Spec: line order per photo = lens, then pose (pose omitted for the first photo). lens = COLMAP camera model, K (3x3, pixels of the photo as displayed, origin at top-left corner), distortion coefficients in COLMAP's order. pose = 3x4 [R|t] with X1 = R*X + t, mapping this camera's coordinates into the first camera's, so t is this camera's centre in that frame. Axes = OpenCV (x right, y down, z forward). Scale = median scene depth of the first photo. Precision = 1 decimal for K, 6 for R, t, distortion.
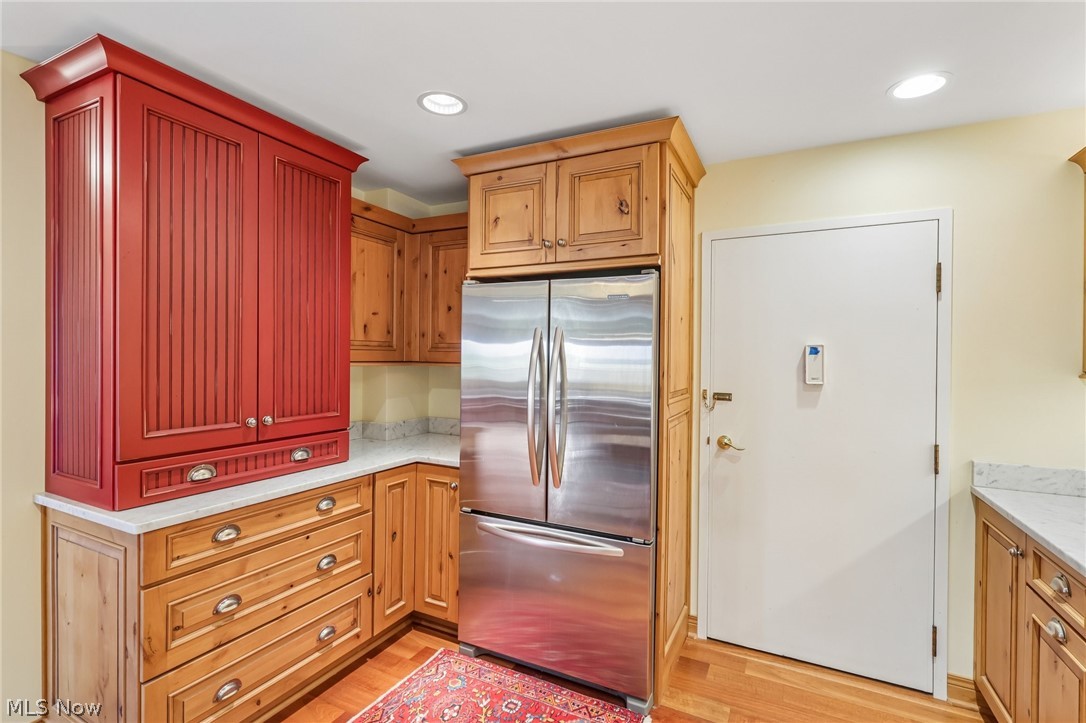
lens RADIAL K [[503.0, 0, 543.4], [0, 503.0, 362.8], [0, 0, 1]] dist [-0.001971, 0.000908]
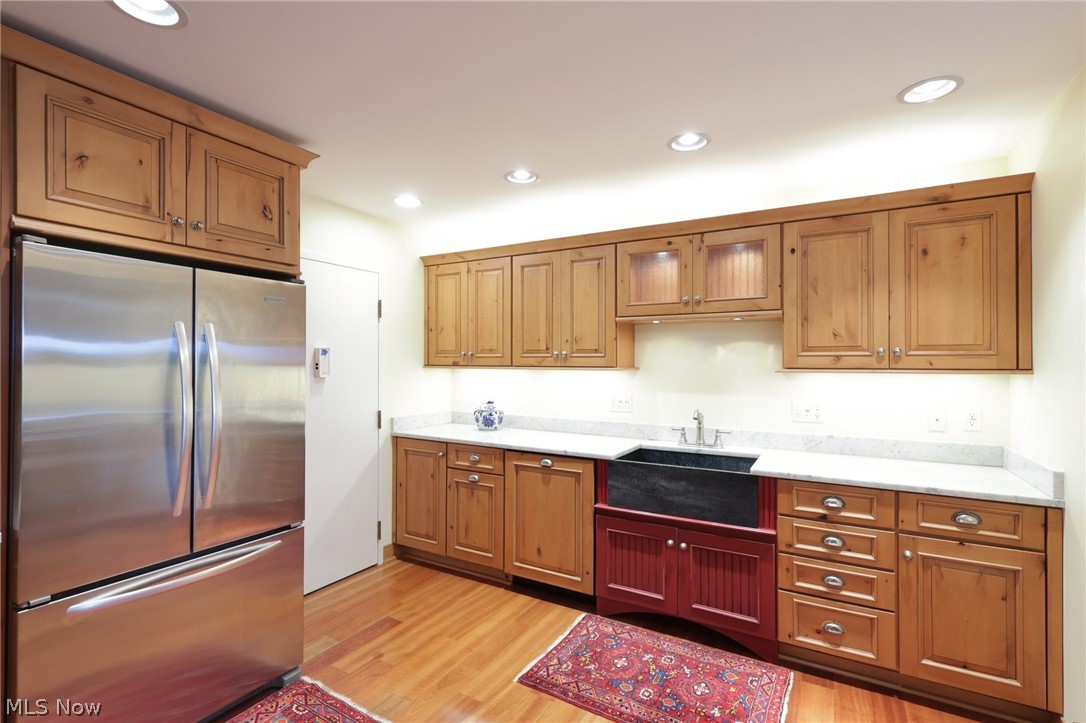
lens RADIAL K [[503.0, 0, 543.0], [0, 503.0, 361.1], [0, 0, 1]] dist [-0.001971, 0.000908]
pose [[0.061384, -0.010526, 0.998059, -0.796028], [0.006566, 0.999927, 0.010142, -0.010439], [-0.998093, 0.005931, 0.061449, 0.354634]]
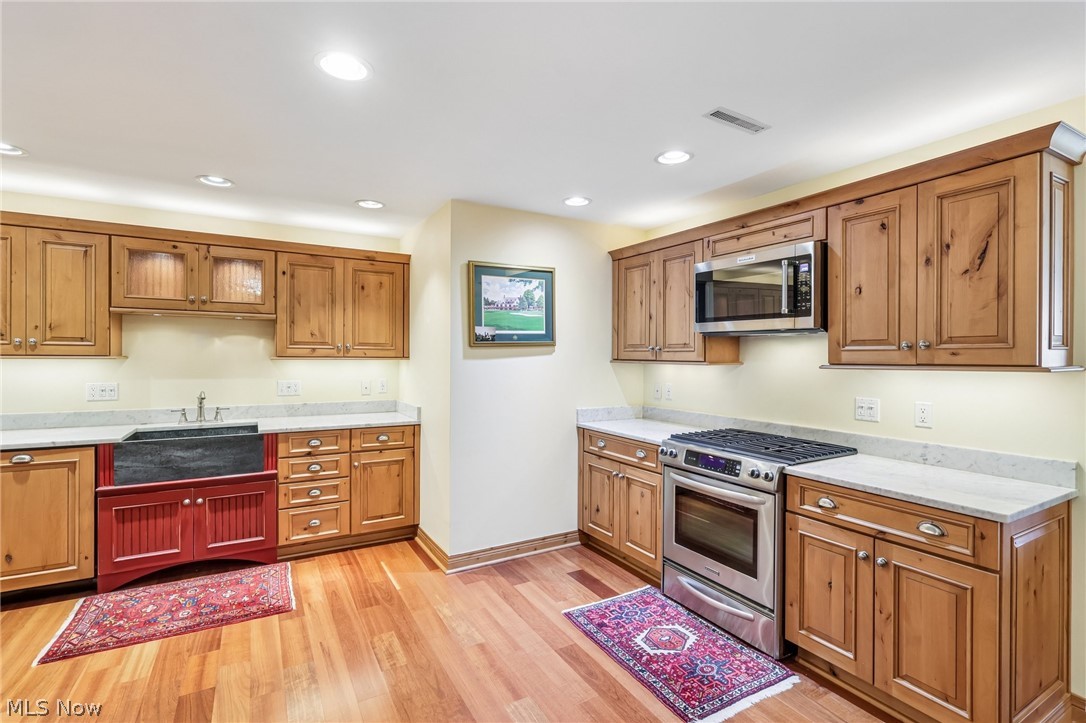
lens RADIAL K [[503.0, 0, 541.4], [0, 503.0, 356.6], [0, 0, 1]] dist [-0.001971, 0.000908]
pose [[-0.833390, -0.023333, 0.552192, -1.518587], [-0.016231, 0.999711, 0.017747, -0.029431], [-0.552447, 0.005828, -0.833528, 1.056066]]
